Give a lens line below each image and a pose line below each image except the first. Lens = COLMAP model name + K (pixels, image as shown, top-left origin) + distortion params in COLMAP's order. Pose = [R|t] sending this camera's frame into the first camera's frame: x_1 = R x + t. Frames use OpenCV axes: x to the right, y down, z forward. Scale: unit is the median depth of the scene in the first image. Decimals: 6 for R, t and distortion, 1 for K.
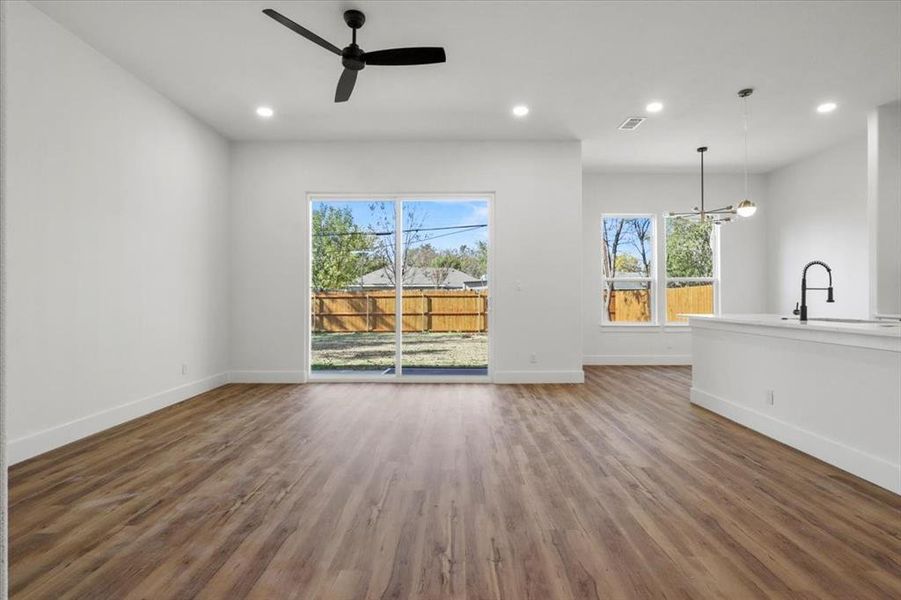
lens RADIAL K [[455.5, 0, 451.7], [0, 455.5, 297.0], [0, 0, 1]] dist [-0.021302, 0.012828]
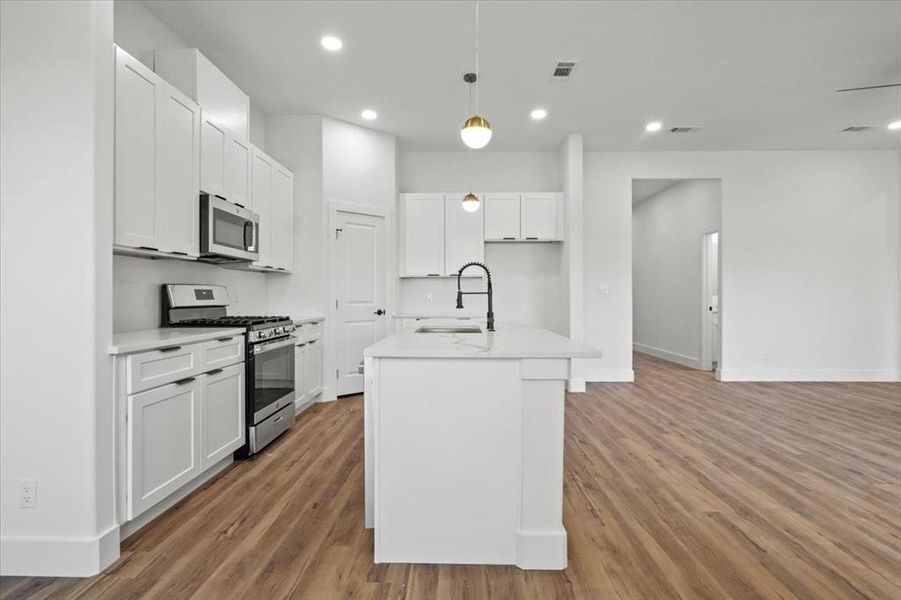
lens RADIAL K [[450.4, 0, 453.4], [0, 450.4, 298.1], [0, 0, 1]] dist [-0.020966, 0.012817]
pose [[-0.999951, 0.002413, 0.009635, 0.835974], [0.002425, 0.999996, 0.001228, -0.009308], [-0.009632, 0.001251, -0.999953, 1.872593]]
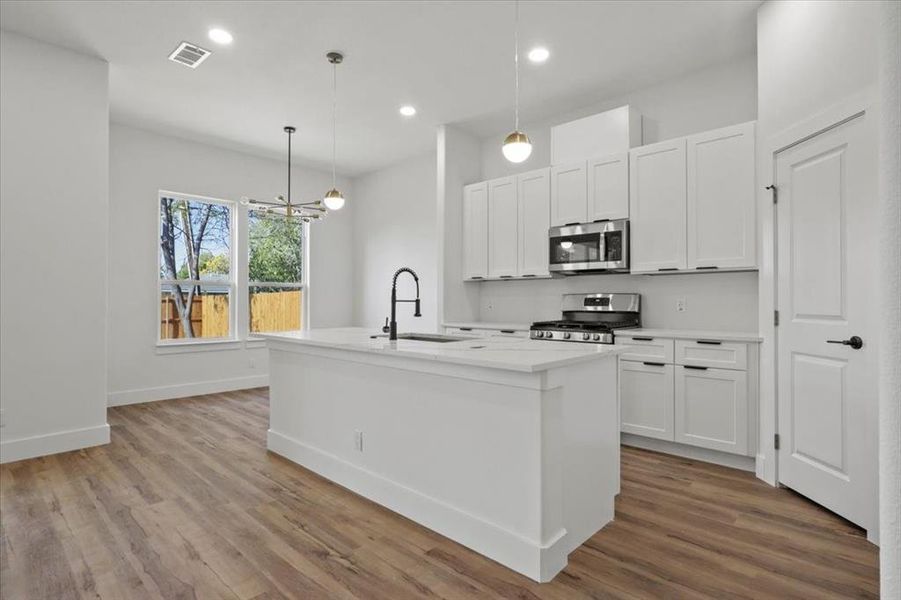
lens RADIAL K [[461.1, 0, 452.4], [0, 461.1, 297.6], [0, 0, 1]] dist [-0.016970, 0.011521]
pose [[0.678290, 0.008545, 0.734745, 0.236267], [-0.003700, 0.999959, -0.008214, -0.017237], [-0.734785, 0.002854, 0.678294, 0.352336]]
